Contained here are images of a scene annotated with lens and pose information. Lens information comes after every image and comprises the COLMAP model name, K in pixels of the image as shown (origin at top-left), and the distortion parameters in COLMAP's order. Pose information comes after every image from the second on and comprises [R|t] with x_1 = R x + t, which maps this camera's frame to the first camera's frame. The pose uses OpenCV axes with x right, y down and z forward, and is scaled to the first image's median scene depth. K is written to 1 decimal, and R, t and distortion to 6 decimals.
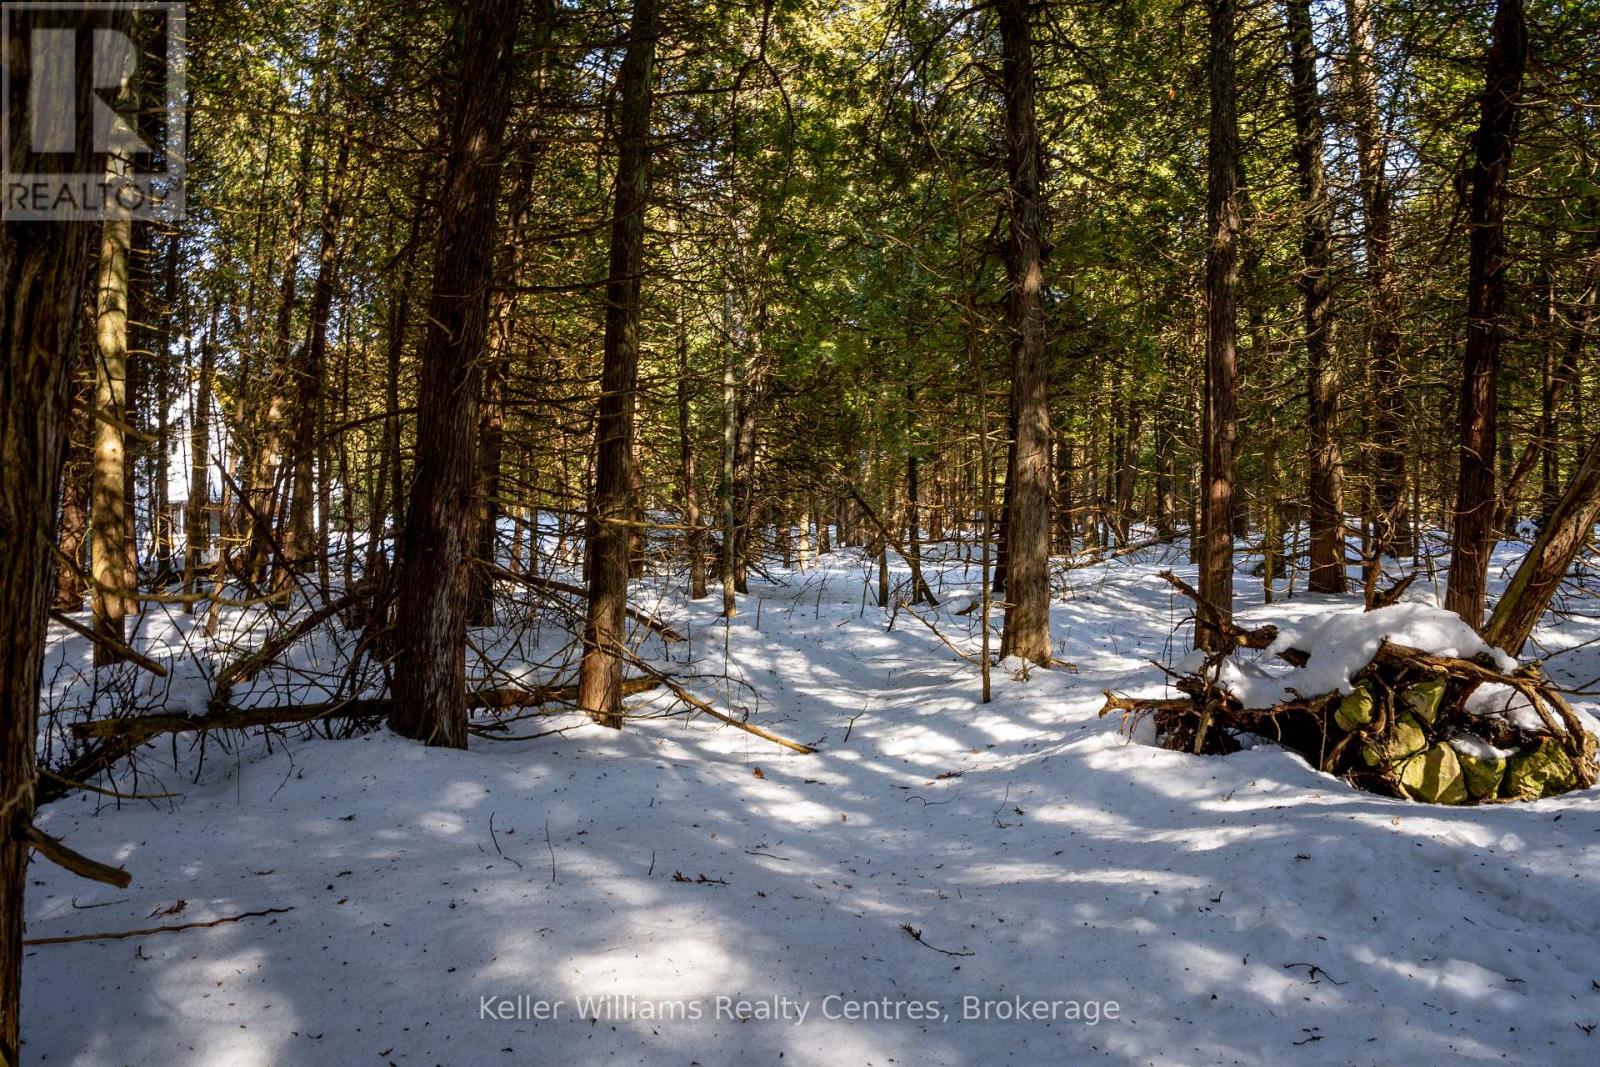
lens RADIAL K [[921.1, 0, 800.0], [0, 921.1, 533.5], [0, 0, 1]] dist [-0.156404, 0.043666]
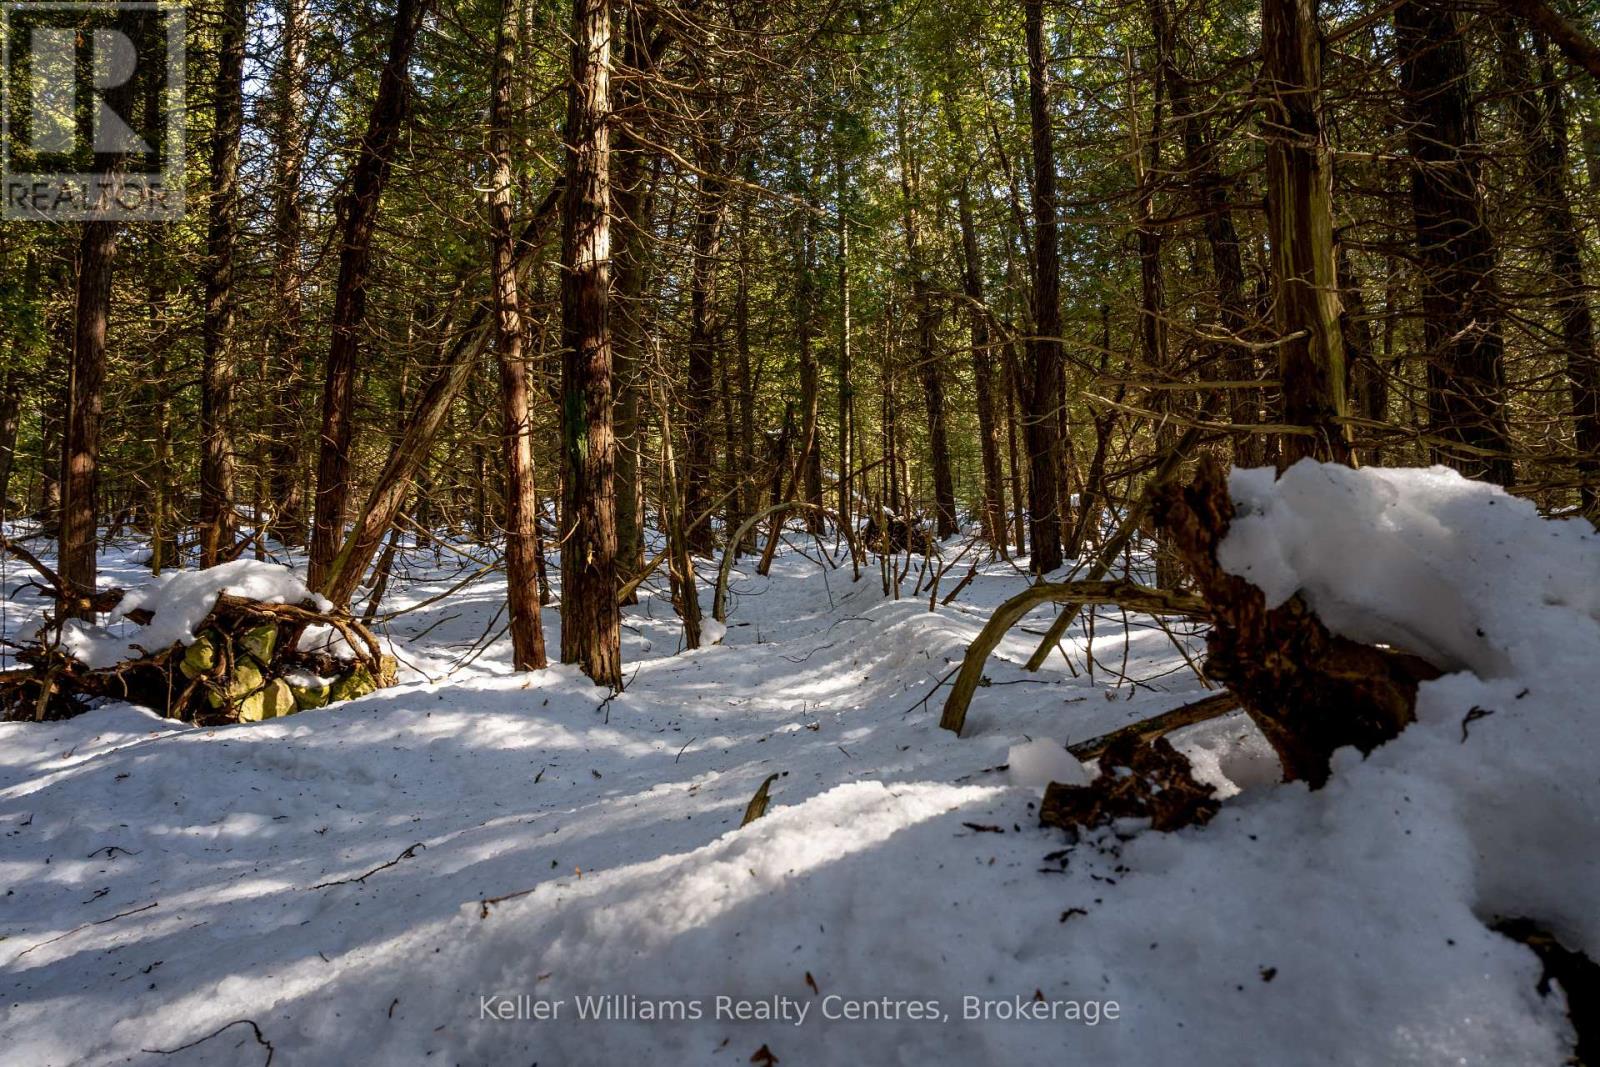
lens RADIAL K [[921.1, 0, 800.0], [0, 921.1, 533.5], [0, 0, 1]] dist [-0.156404, 0.043666]
pose [[0.446228, -0.002618, 0.894916, 0.014199], [0.004305, 0.999990, 0.000779, 0.048542], [-0.894909, 0.003505, 0.446235, -0.159887]]
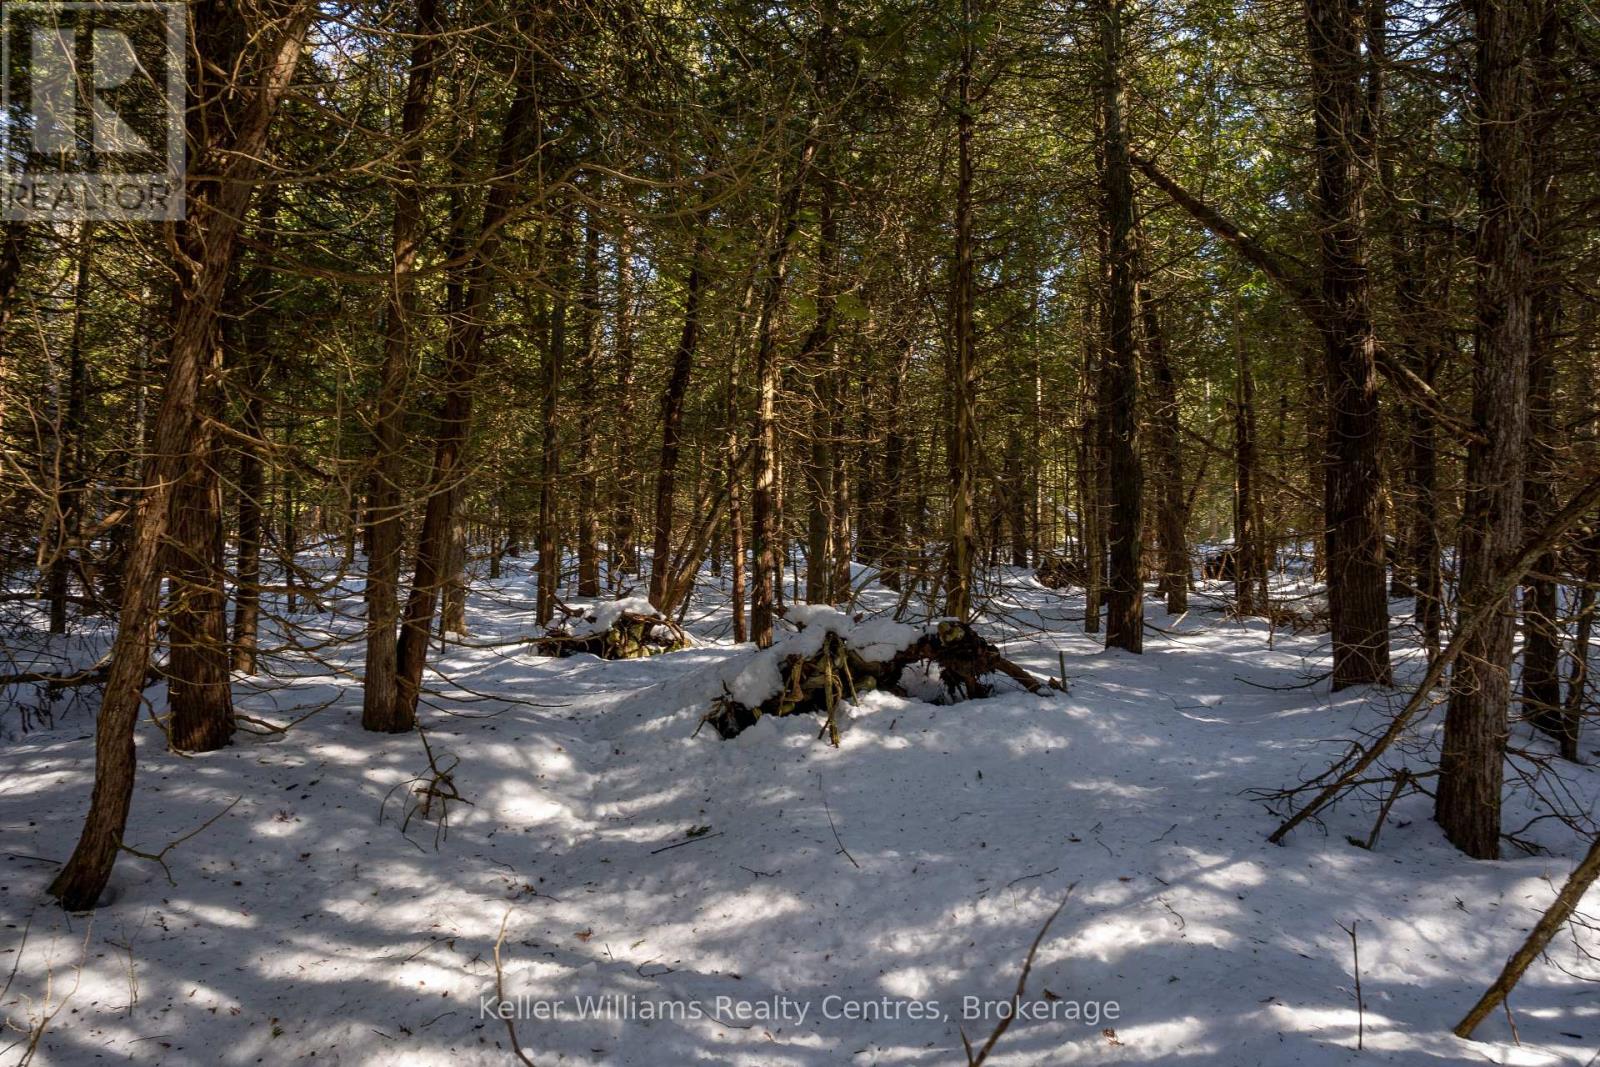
lens RADIAL K [[921.1, 0, 800.0], [0, 921.1, 533.5], [0, 0, 1]] dist [-0.156404, 0.043666]
pose [[0.703838, 0.017688, 0.710140, -1.007082], [-0.009071, 0.999832, -0.015912, -0.083268], [-0.710303, 0.004758, 0.703880, -1.463407]]
